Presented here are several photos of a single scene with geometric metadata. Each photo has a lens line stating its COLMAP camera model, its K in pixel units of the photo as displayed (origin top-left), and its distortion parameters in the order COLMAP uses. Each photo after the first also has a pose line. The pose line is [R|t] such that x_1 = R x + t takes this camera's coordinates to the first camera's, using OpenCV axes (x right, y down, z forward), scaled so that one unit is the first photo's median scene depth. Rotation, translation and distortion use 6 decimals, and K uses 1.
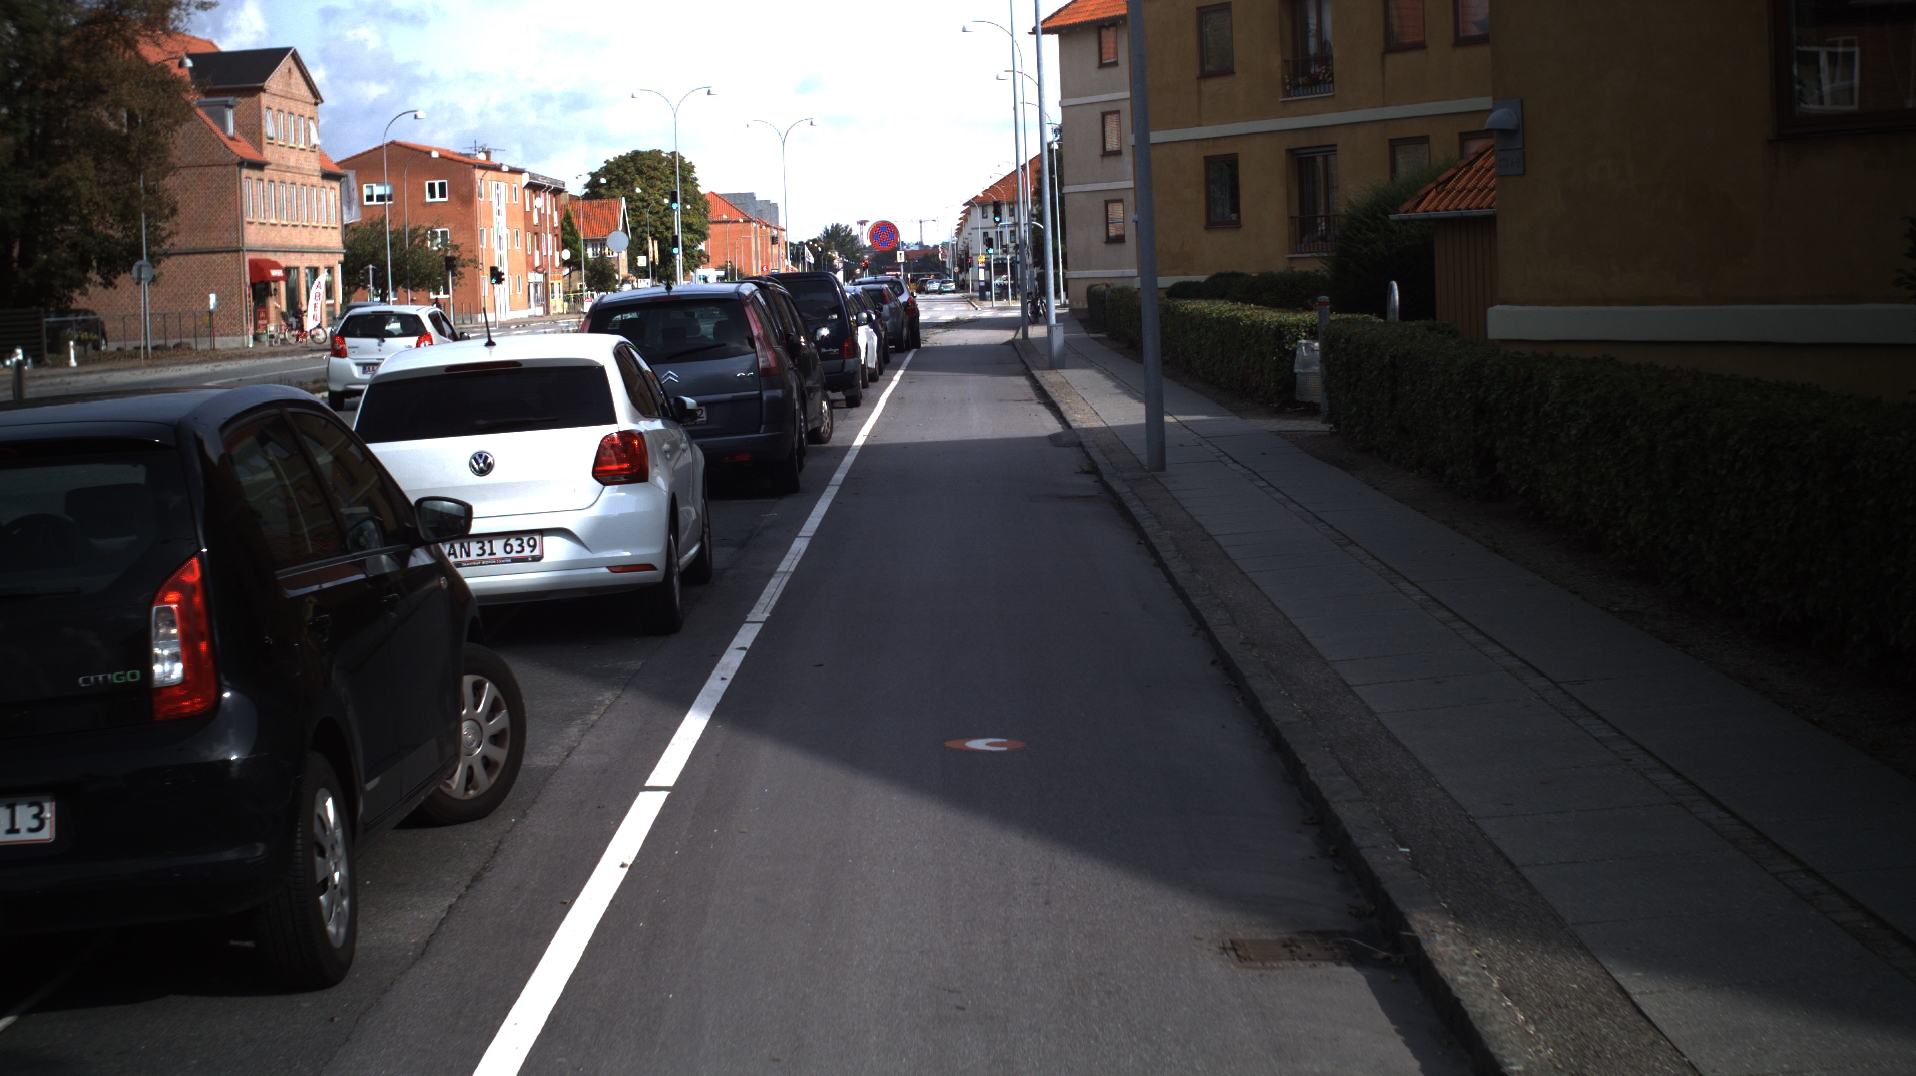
lens RADIAL K [[3873.4, 0, 958.0], [0, 3873.4, 538.0], [0, 0, 1]] dist [-0.255382, -0.096128]
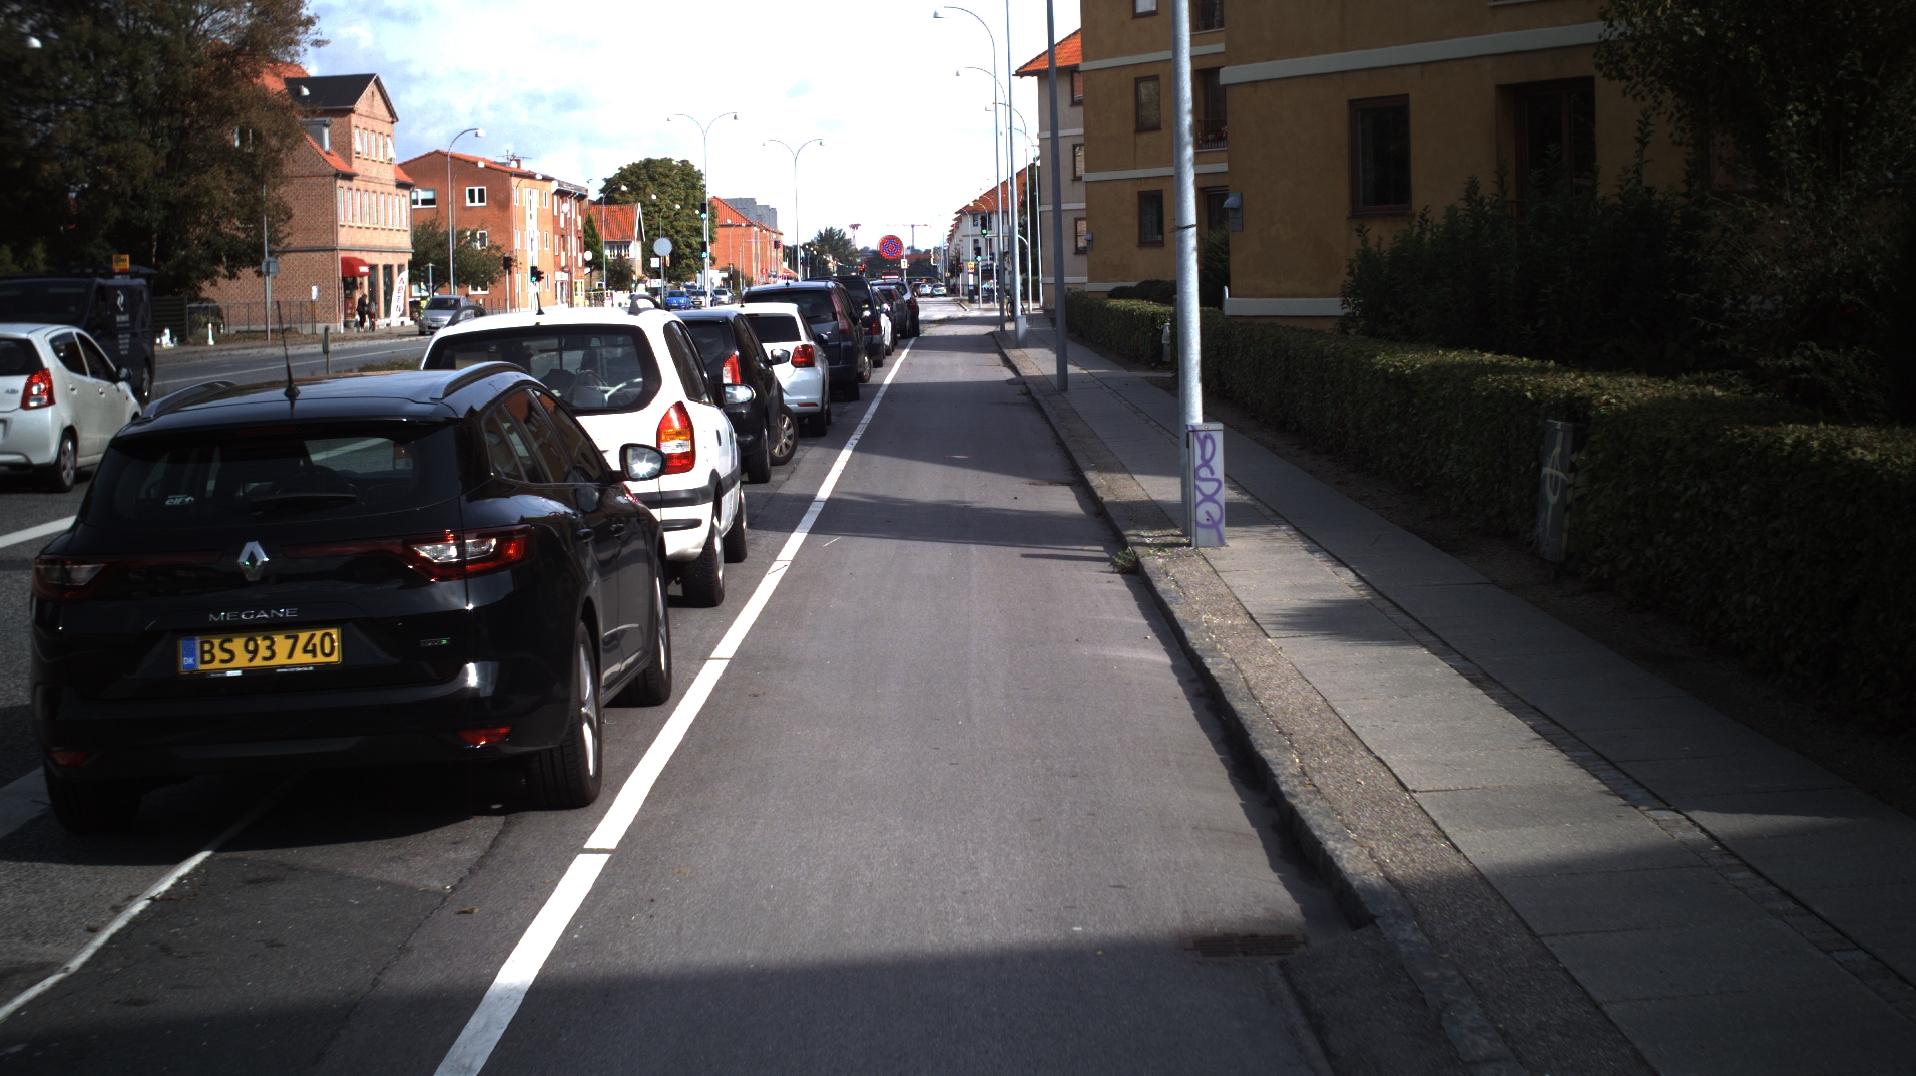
lens RADIAL K [[3873.4, 0, 958.0], [0, 3873.4, 538.0], [0, 0, 1]] dist [-0.255382, -0.096128]
pose [[0.999902, 0.013643, 0.003256, -0.000199], [-0.013639, 0.999906, -0.001244, 0.011170], [-0.003273, 0.001200, 0.999994, -0.163193]]
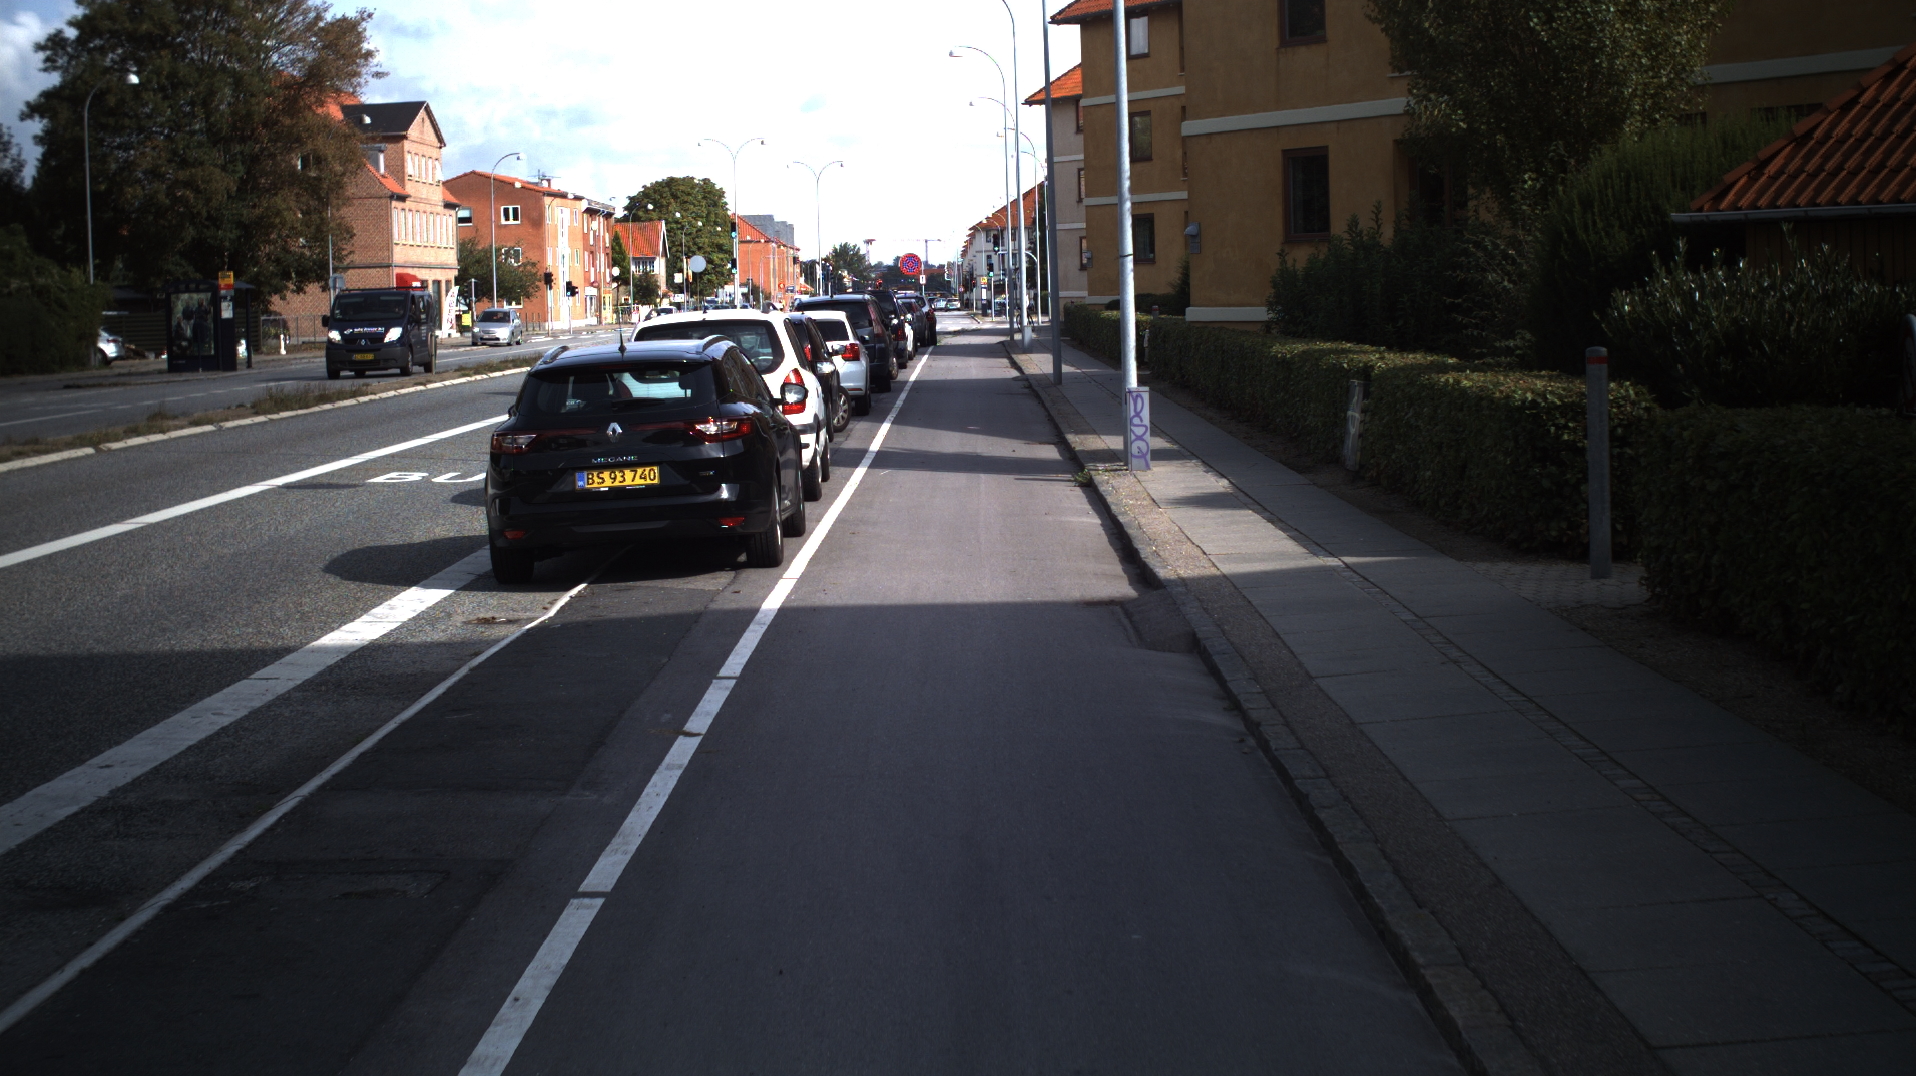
lens RADIAL K [[3873.4, 0, 958.0], [0, 3873.4, 538.0], [0, 0, 1]] dist [-0.255382, -0.096128]
pose [[0.999917, 0.012848, -0.000369, -0.000385], [-0.012849, 0.999905, -0.005048, 0.016930], [0.000304, 0.005052, 0.999987, -0.245010]]
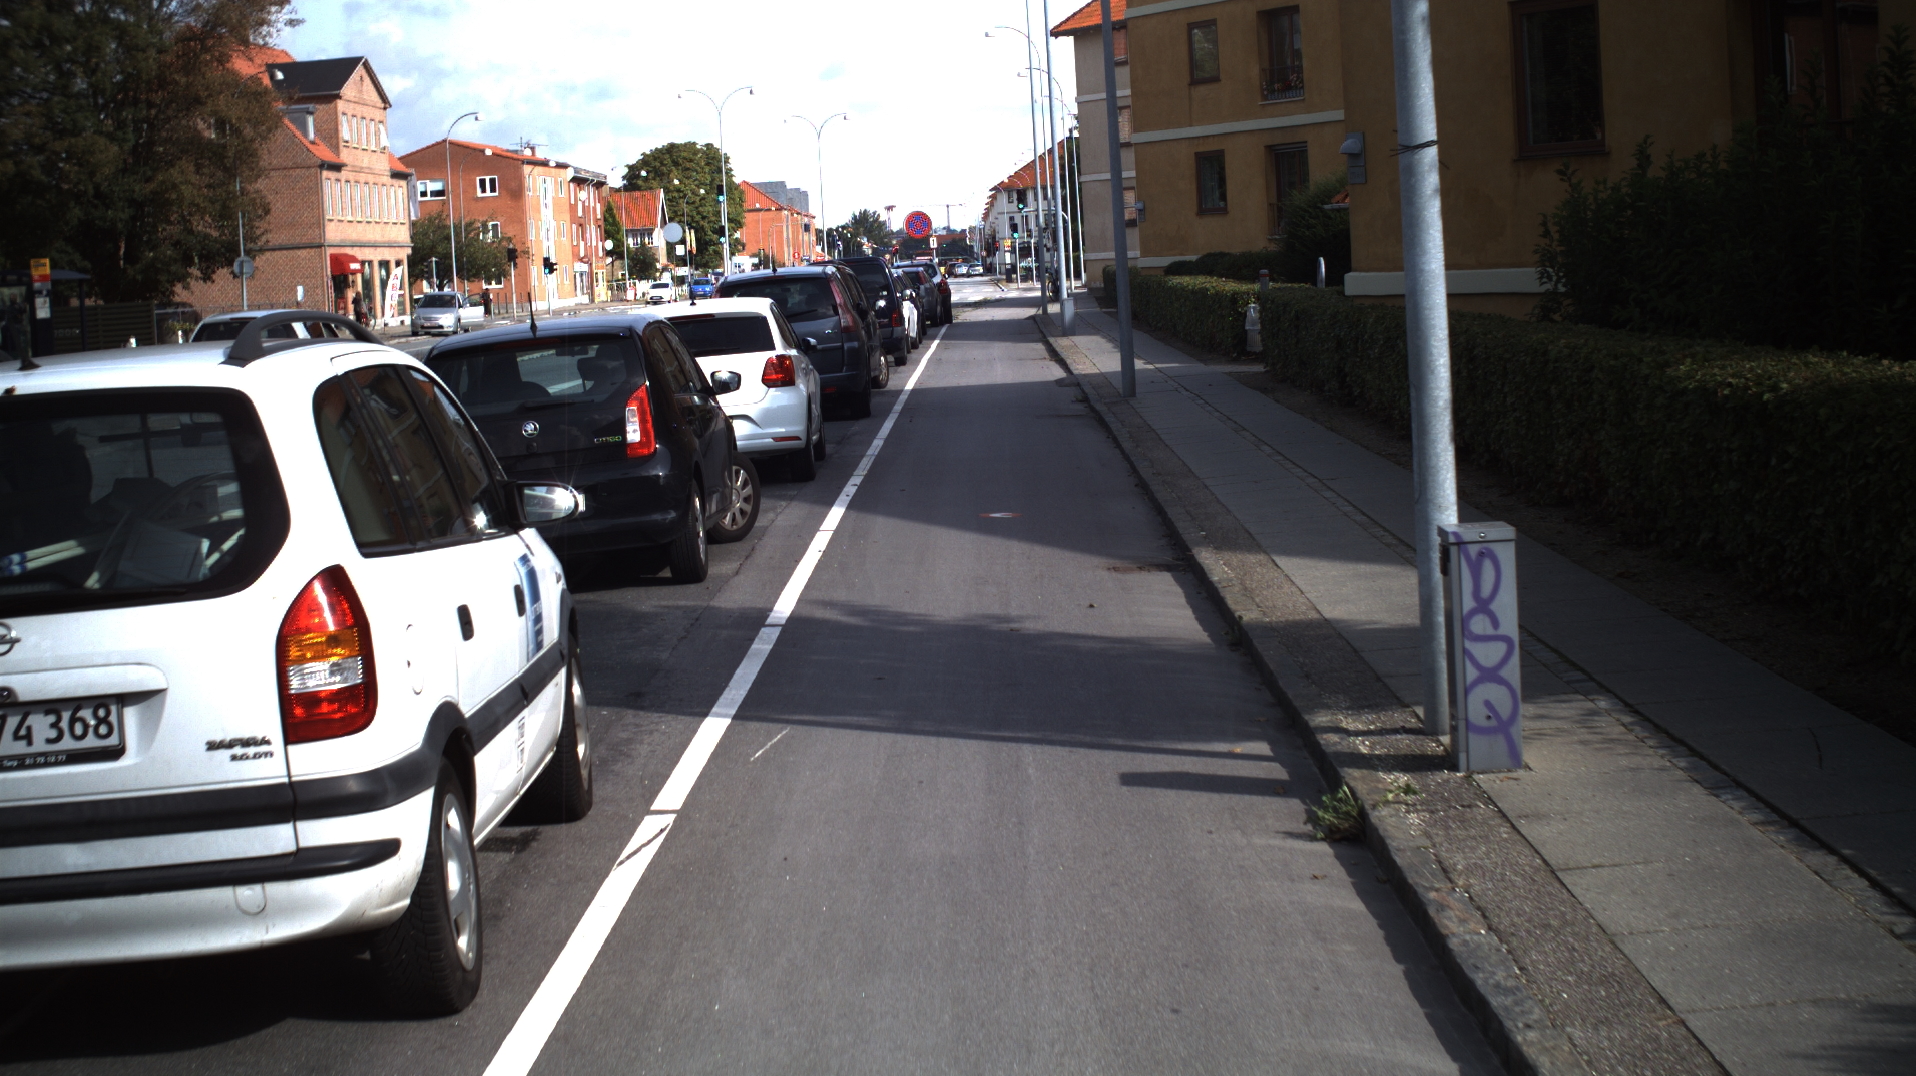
lens RADIAL K [[3873.4, 0, 958.0], [0, 3873.4, 538.0], [0, 0, 1]] dist [-0.255382, -0.096128]
pose [[0.999852, -0.015068, -0.008249, 0.000201], [0.015102, 0.999878, 0.004075, 0.005618], [0.008186, -0.004199, 0.999958, -0.081490]]
